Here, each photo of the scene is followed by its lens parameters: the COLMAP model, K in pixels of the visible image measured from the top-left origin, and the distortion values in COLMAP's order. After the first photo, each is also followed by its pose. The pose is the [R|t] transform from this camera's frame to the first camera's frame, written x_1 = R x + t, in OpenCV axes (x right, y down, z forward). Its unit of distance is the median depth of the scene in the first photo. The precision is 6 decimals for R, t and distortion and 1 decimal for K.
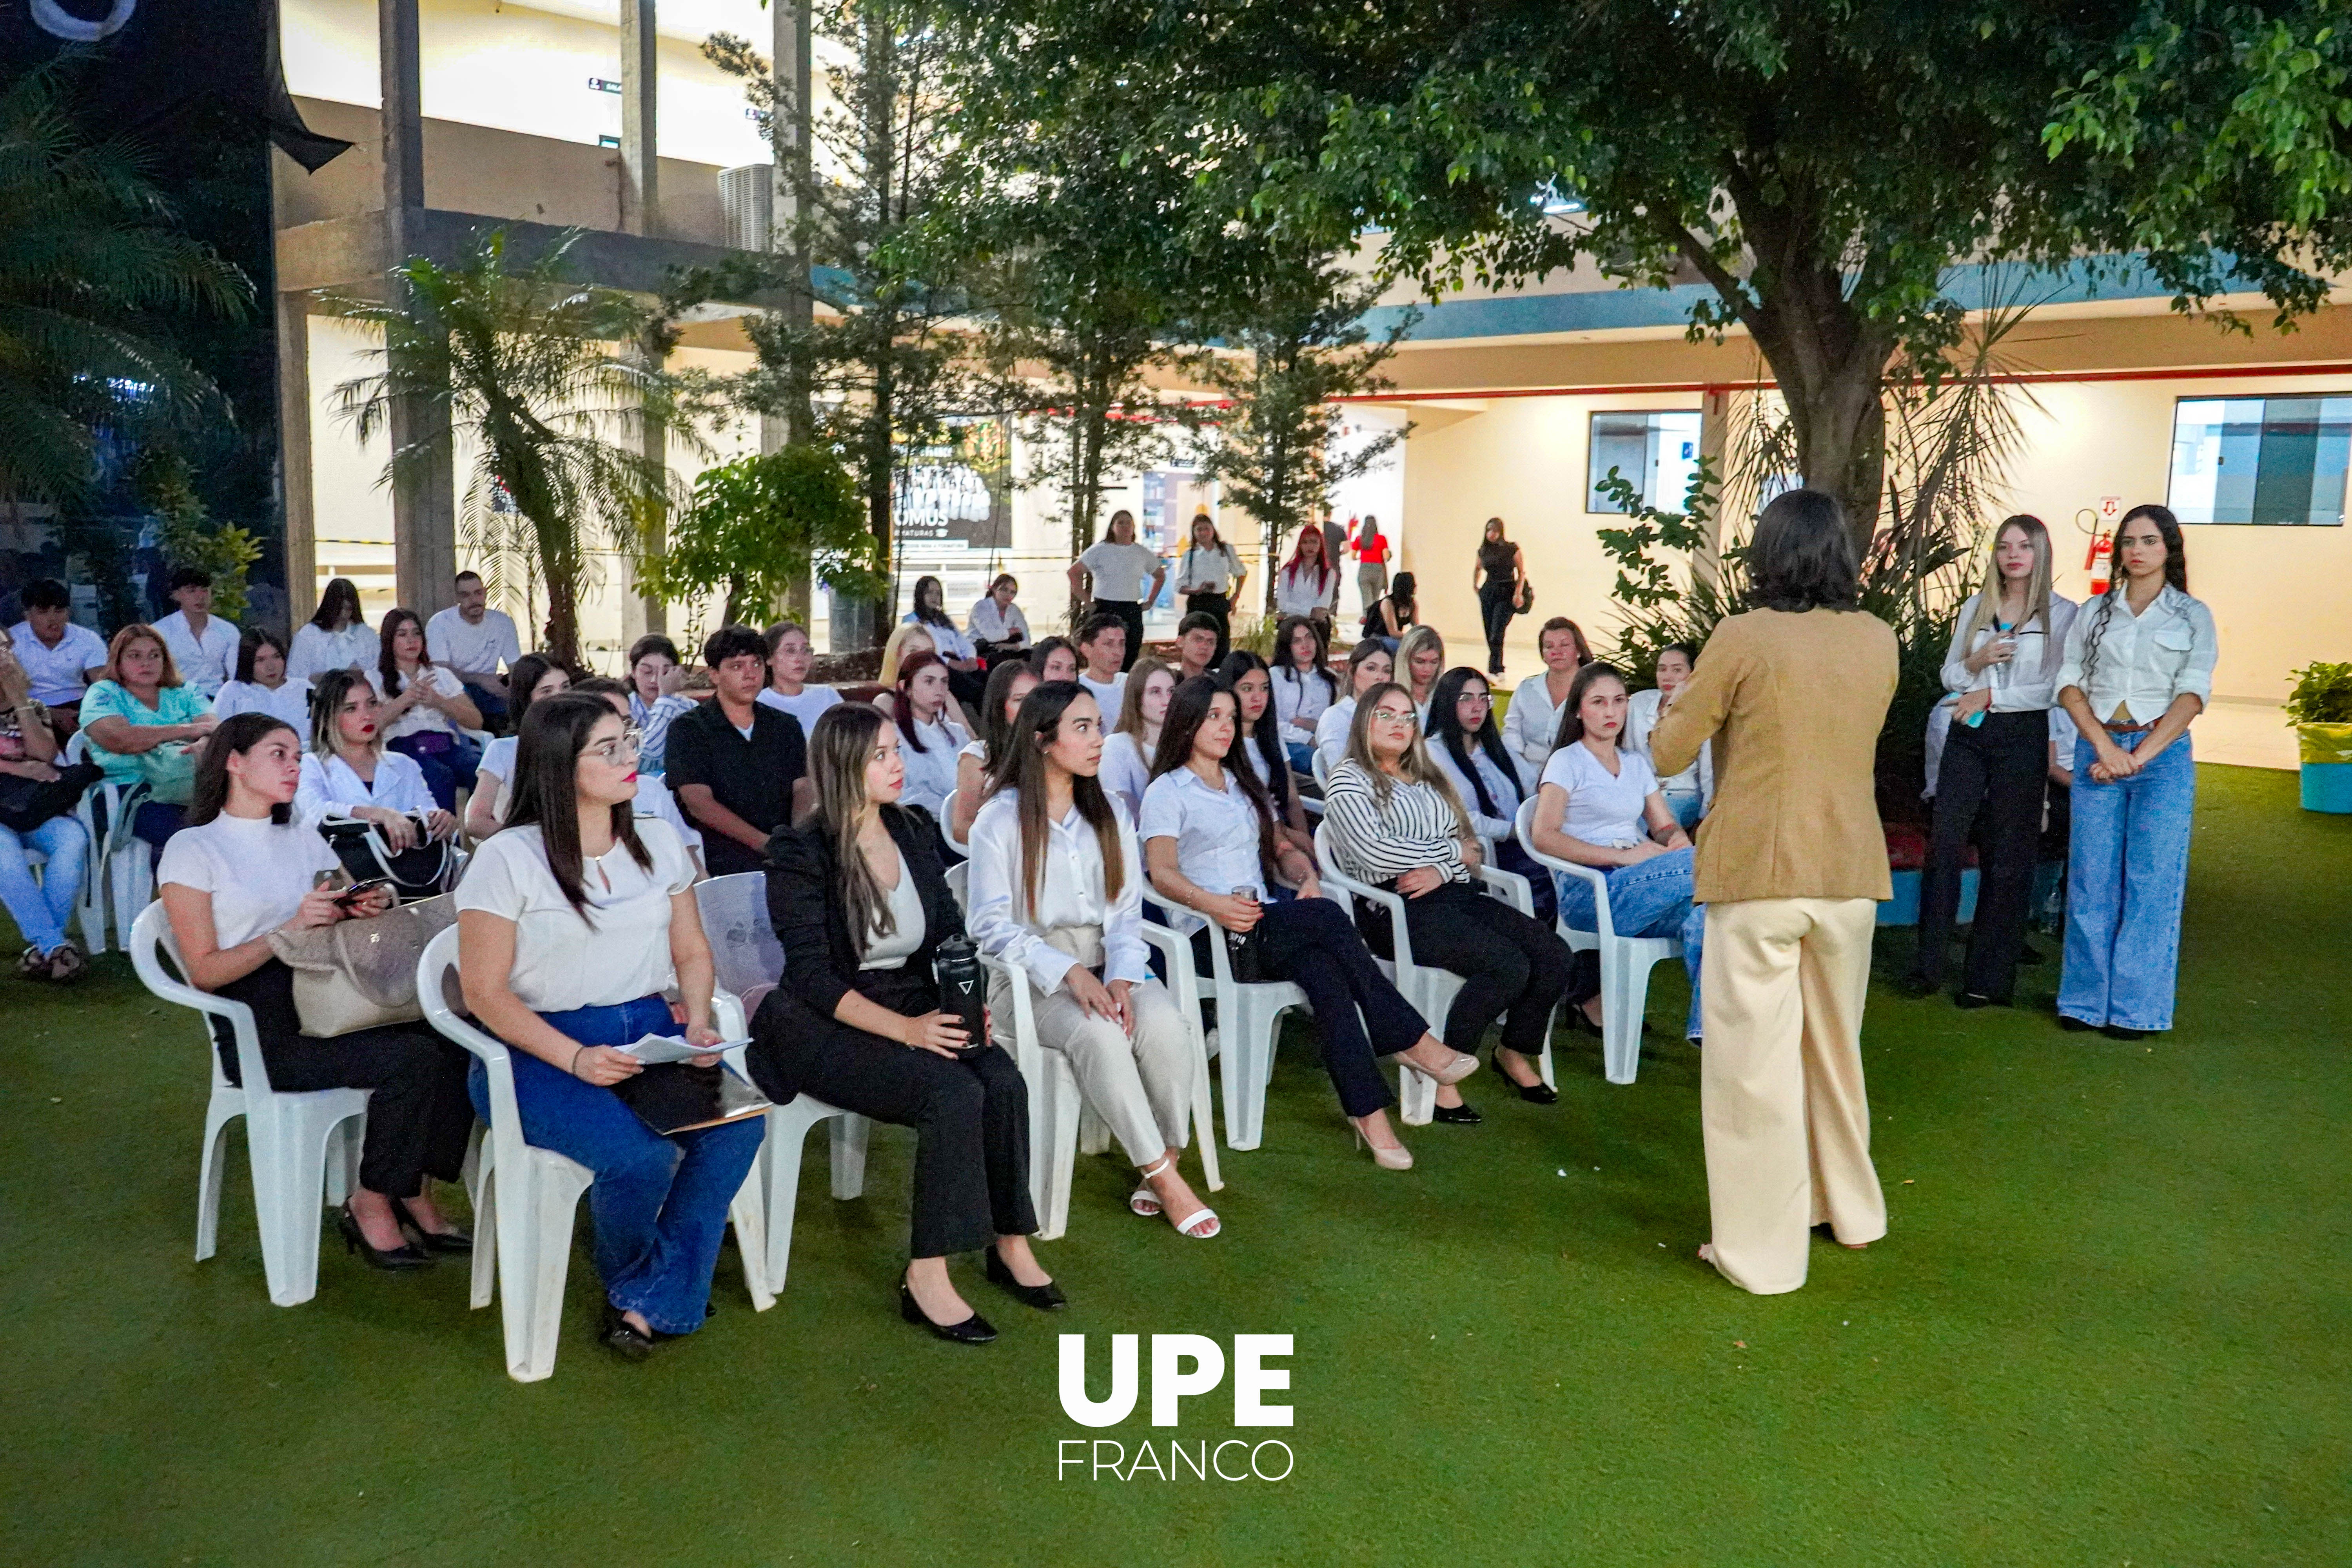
lens RADIAL K [[1933.3, 0, 1176.0], [0, 1933.3, 784.0], [0, 0, 1]] dist [-0.011524, -0.001108]
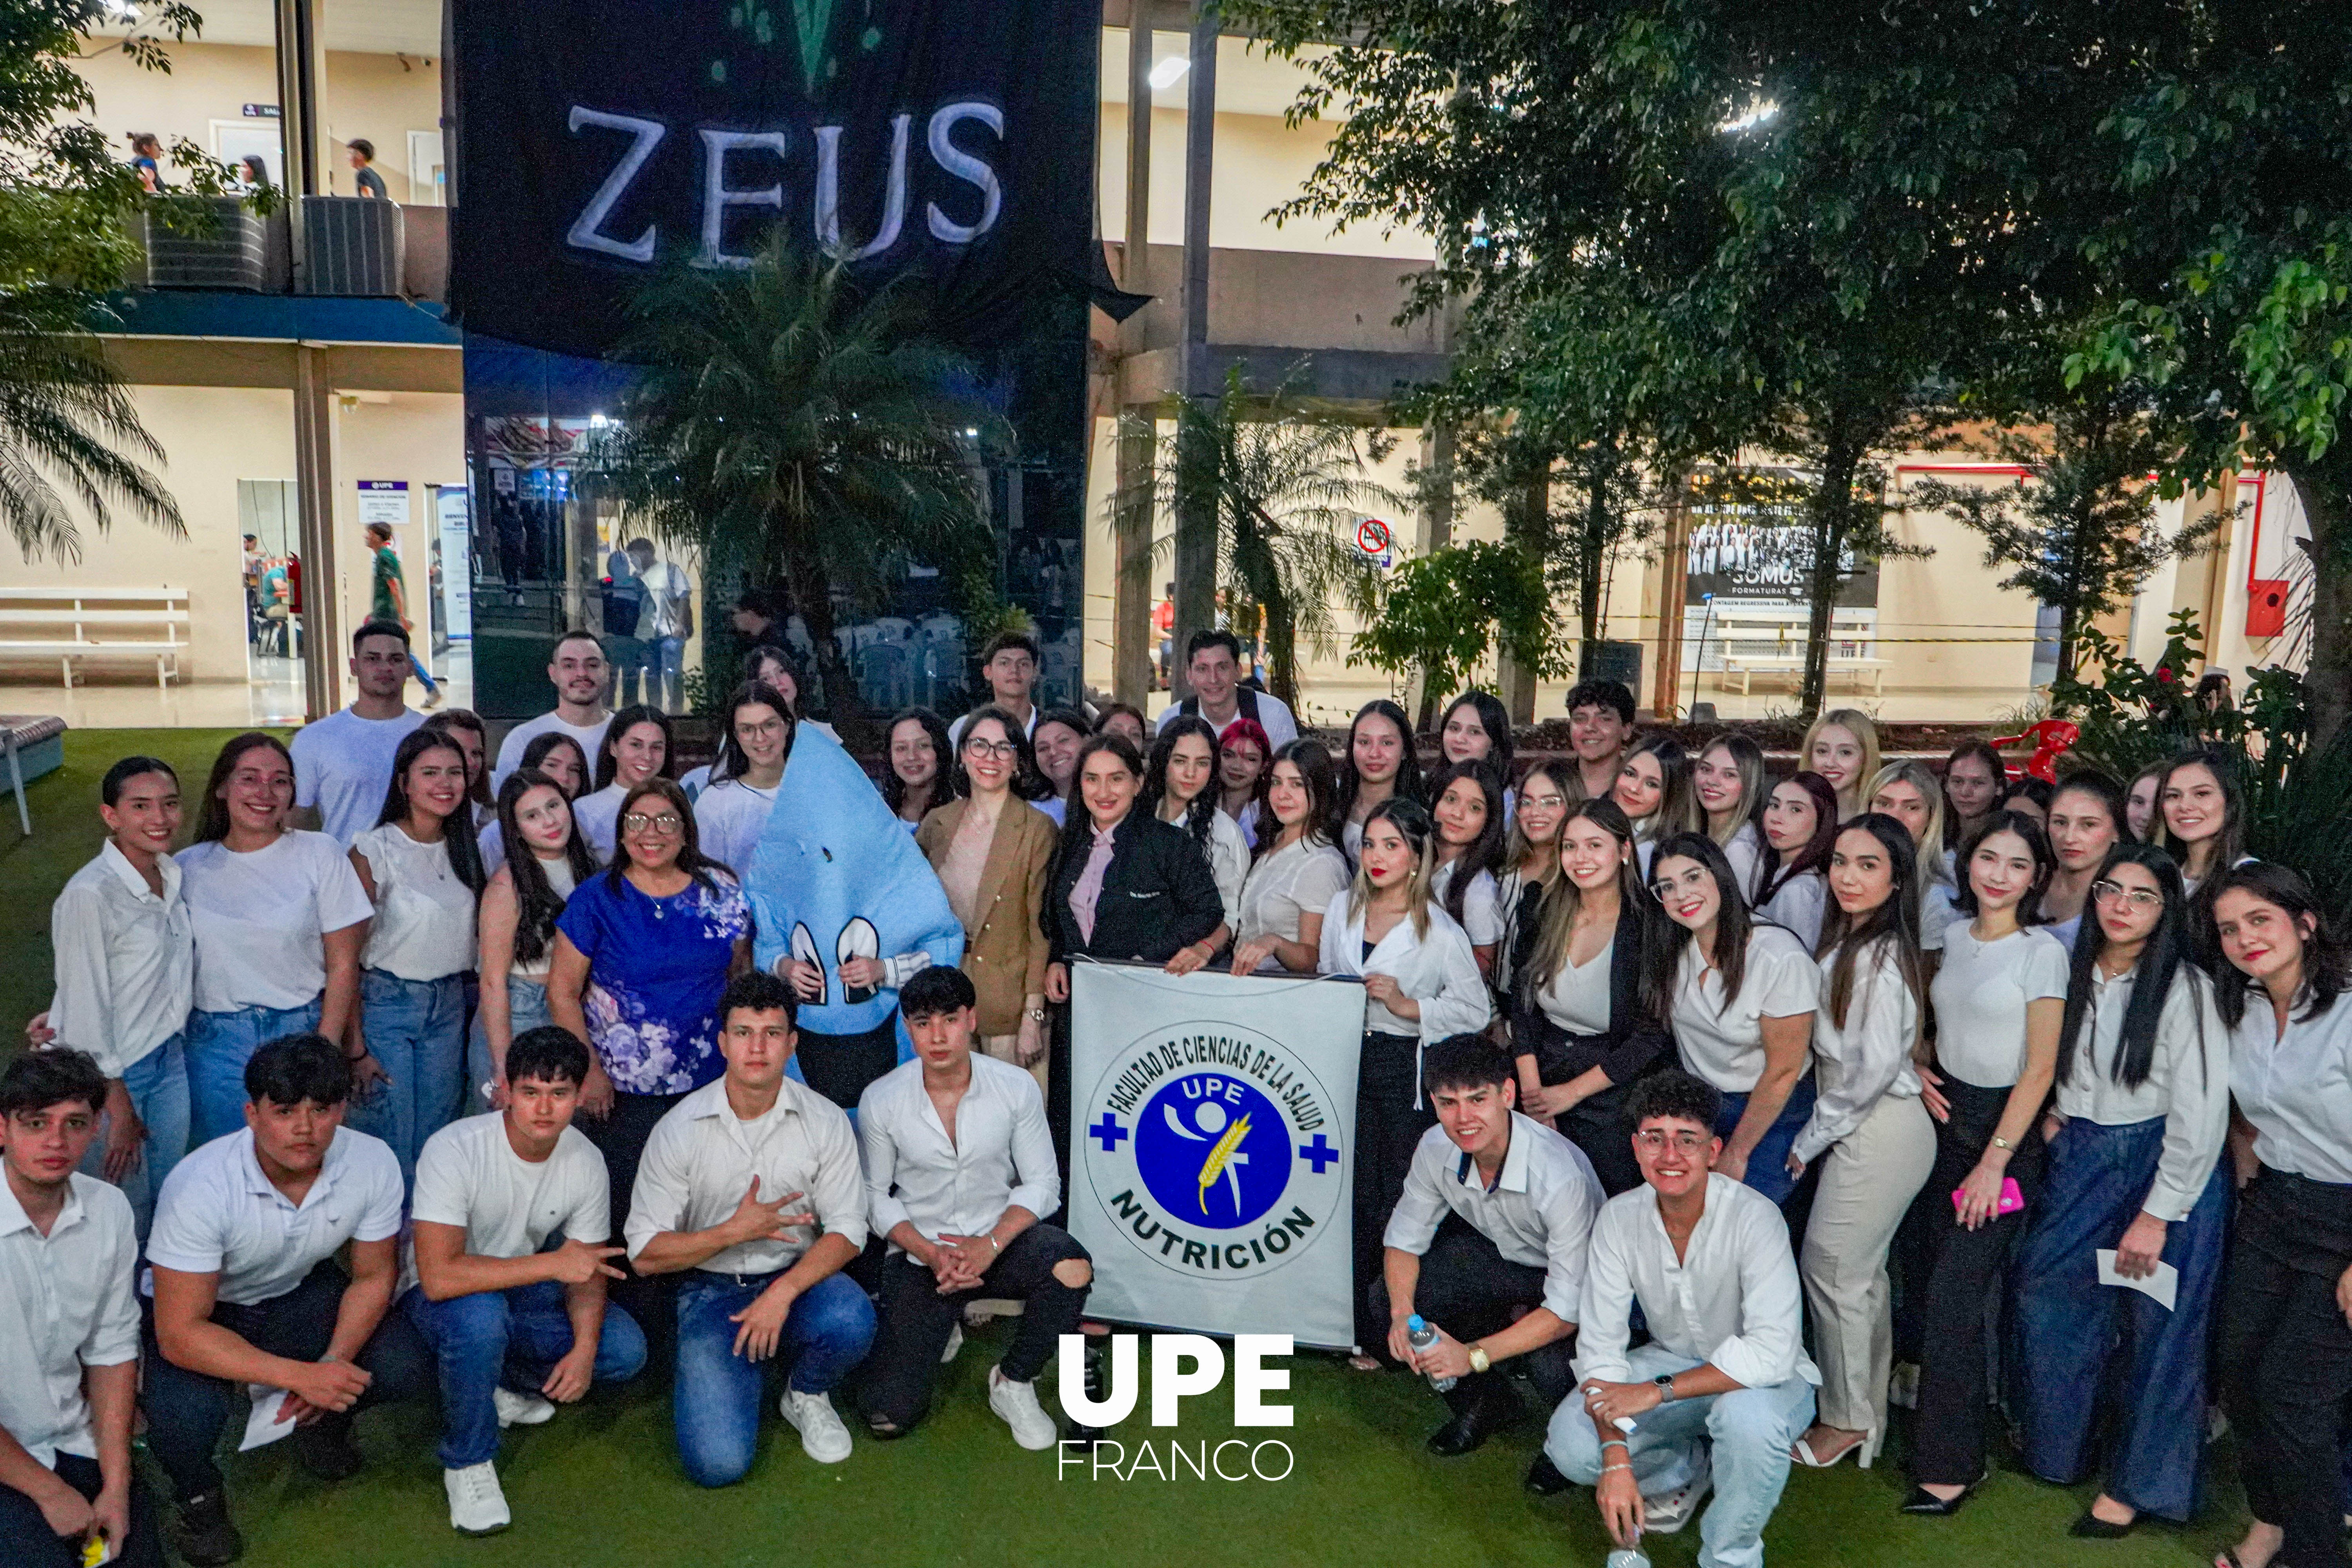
lens RADIAL K [[1945.5, 0, 1176.0], [0, 1945.5, 784.0], [0, 0, 1]] dist [-0.008574, 0.002909]
pose [[0.824176, 0.091906, -0.558827, 0.316031], [-0.089227, 0.995493, 0.032126, -0.055847], [0.559261, 0.023385, 0.828662, -0.036960]]
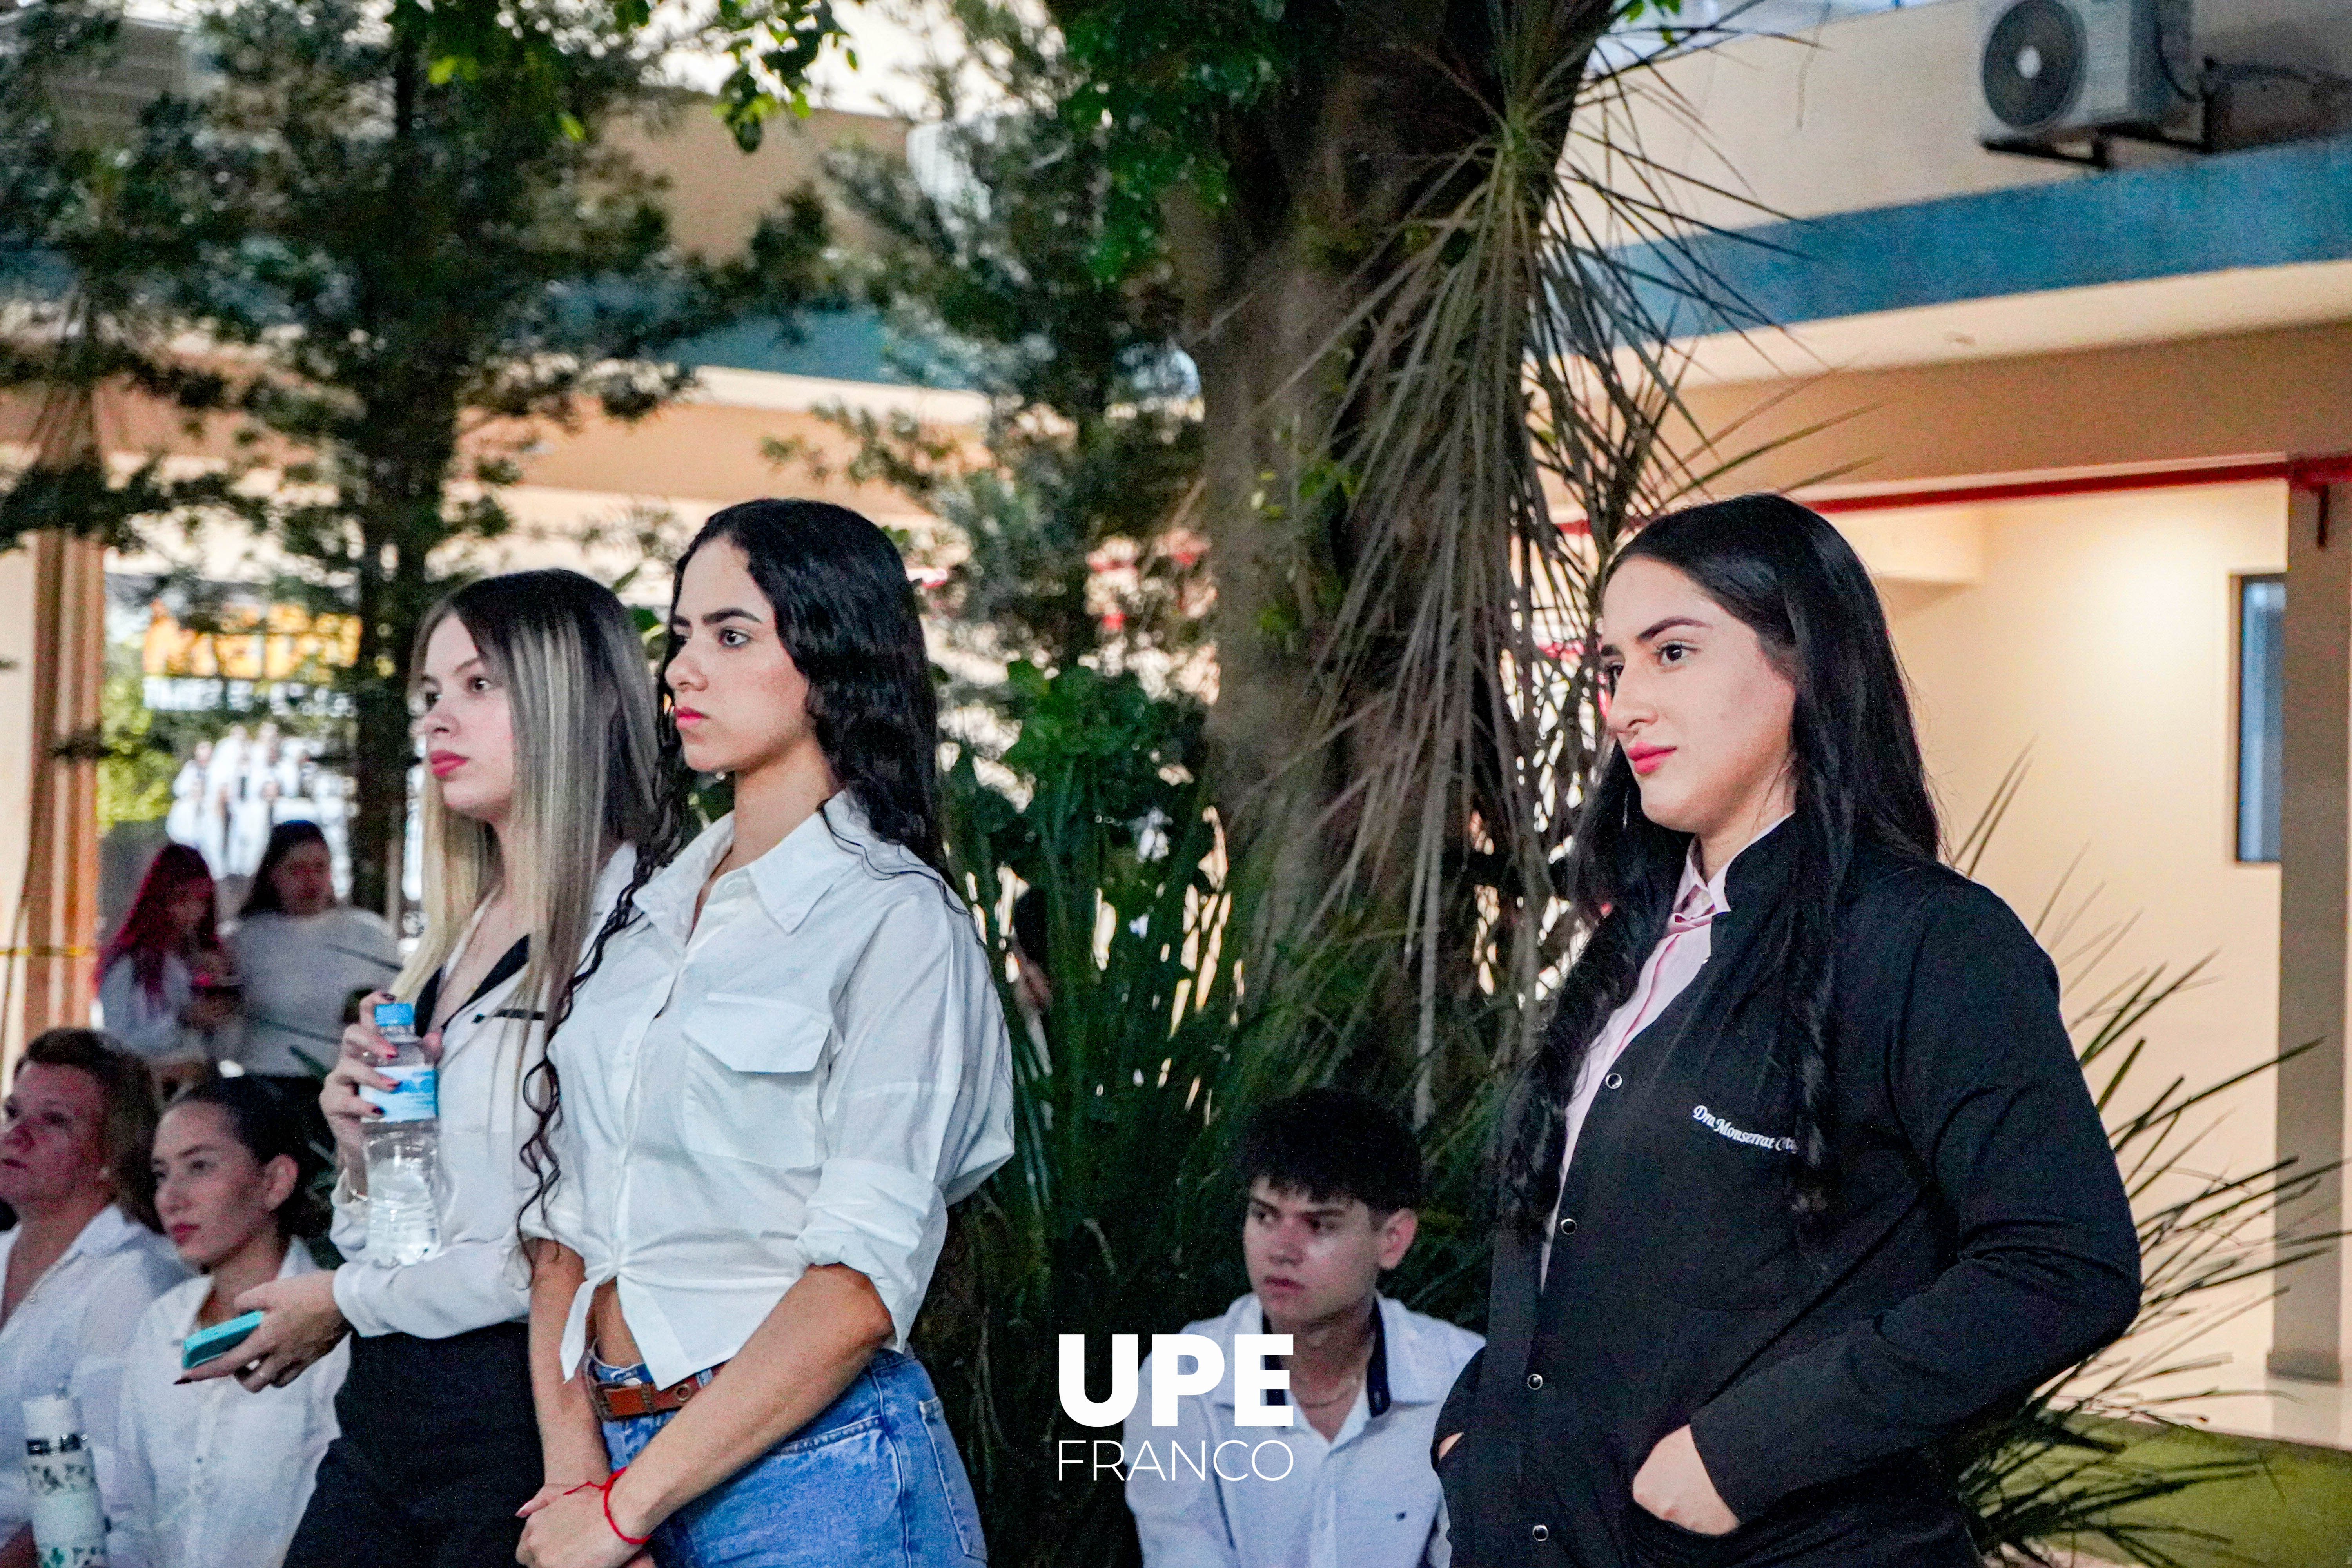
lens RADIAL K [[4829.0, 0, 1176.0], [0, 4829.0, 784.0], [0, 0, 1]] dist [0.025353, 0.096236]
pose [[0.971646, -0.002173, -0.236432, 0.388282], [-0.039028, 0.984767, -0.169444, -0.002109], [0.233198, 0.173867, 0.956760, 0.227958]]
